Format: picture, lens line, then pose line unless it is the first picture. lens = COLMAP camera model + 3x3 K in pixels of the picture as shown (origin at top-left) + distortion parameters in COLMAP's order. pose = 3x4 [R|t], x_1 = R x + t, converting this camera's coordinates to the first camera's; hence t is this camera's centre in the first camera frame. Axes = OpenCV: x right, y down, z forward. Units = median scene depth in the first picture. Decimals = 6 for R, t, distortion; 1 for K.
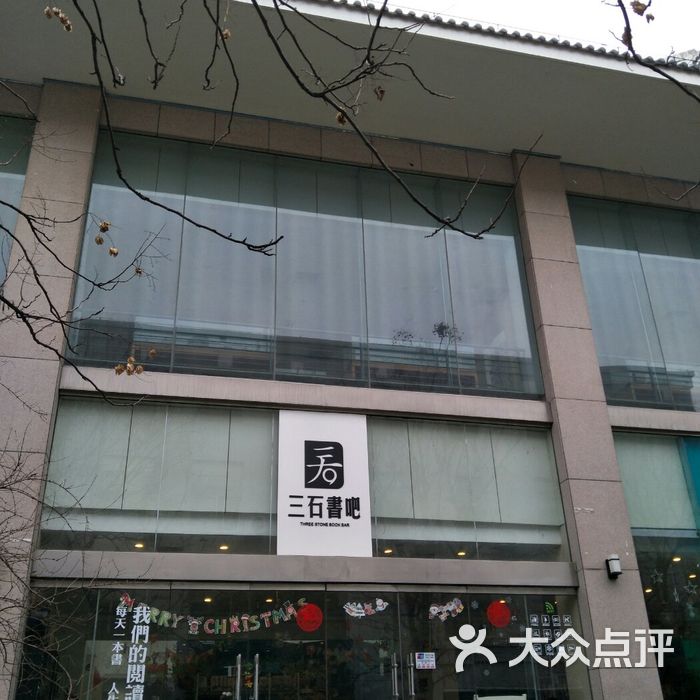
lens RADIAL K [[788.1, 0, 350.0], [0, 788.1, 350.0], [0, 0, 1]] dist [0.001570, -0.012104]
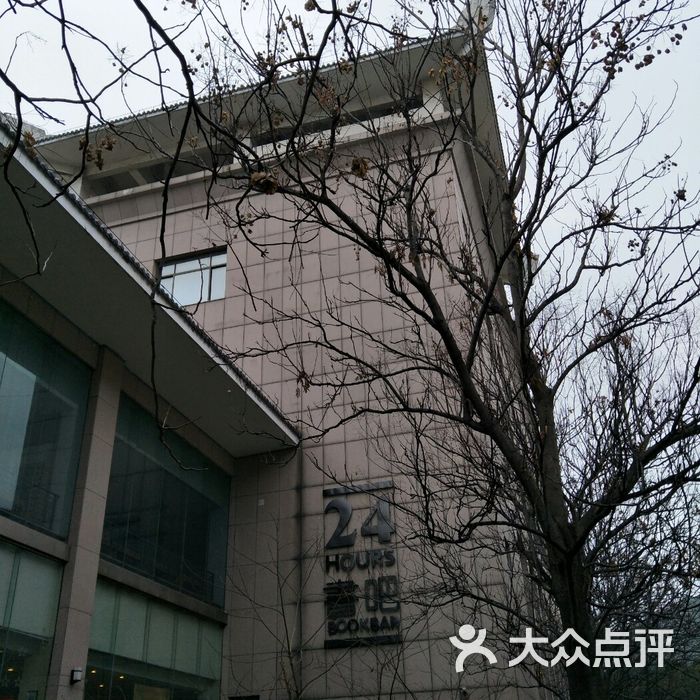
lens RADIAL K [[788.1, 0, 350.0], [0, 788.1, 350.0], [0, 0, 1]] dist [0.001570, -0.012104]
pose [[0.510097, 0.432483, 0.743478, -0.672372], [-0.370166, 0.890630, -0.264113, -0.055383], [-0.776388, -0.140487, 0.614398, -0.174161]]
